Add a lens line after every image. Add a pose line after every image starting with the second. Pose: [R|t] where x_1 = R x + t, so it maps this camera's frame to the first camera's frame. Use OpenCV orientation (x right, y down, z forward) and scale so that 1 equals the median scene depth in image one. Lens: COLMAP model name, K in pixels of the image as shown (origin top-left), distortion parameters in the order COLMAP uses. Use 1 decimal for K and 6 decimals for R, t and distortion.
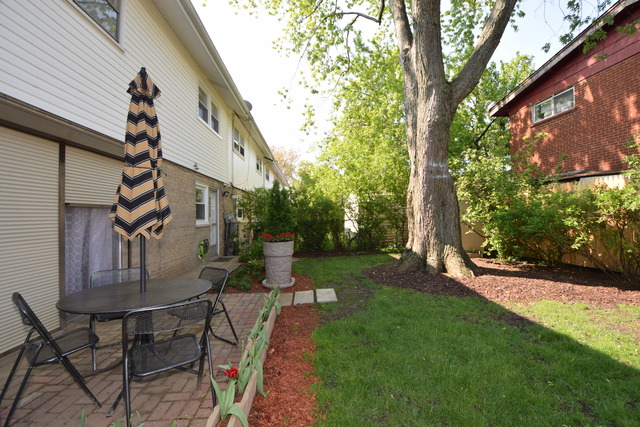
lens RADIAL K [[276.7, 0, 322.1], [0, 276.7, 210.5], [0, 0, 1]] dist [-0.016986, -0.006309]
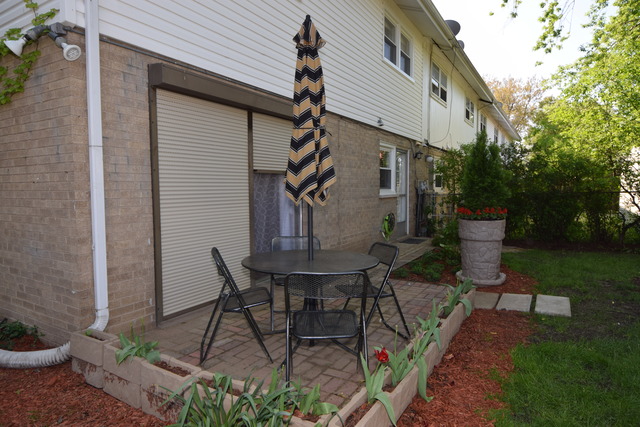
lens RADIAL K [[380.8, 0, 320.9], [0, 380.8, 213.1], [0, 0, 1]] dist [-0.019610, 0.003767]
pose [[0.818233, 0.043954, -0.573204, 0.084504], [0.006876, 0.996253, 0.086209, 0.012561], [0.574846, -0.074480, 0.814865, -0.030381]]
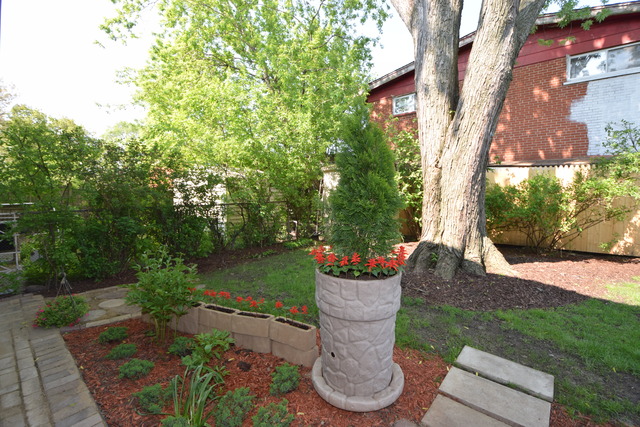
lens RADIAL K [[276.7, 0, 321.1], [0, 276.7, 214.3], [0, 0, 1]] dist [-0.016986, -0.006309]
pose [[0.638885, -0.048696, 0.767759, -0.594829], [-0.002108, 0.997880, 0.065046, 0.011802], [-0.769299, -0.043176, 0.637428, 1.085194]]
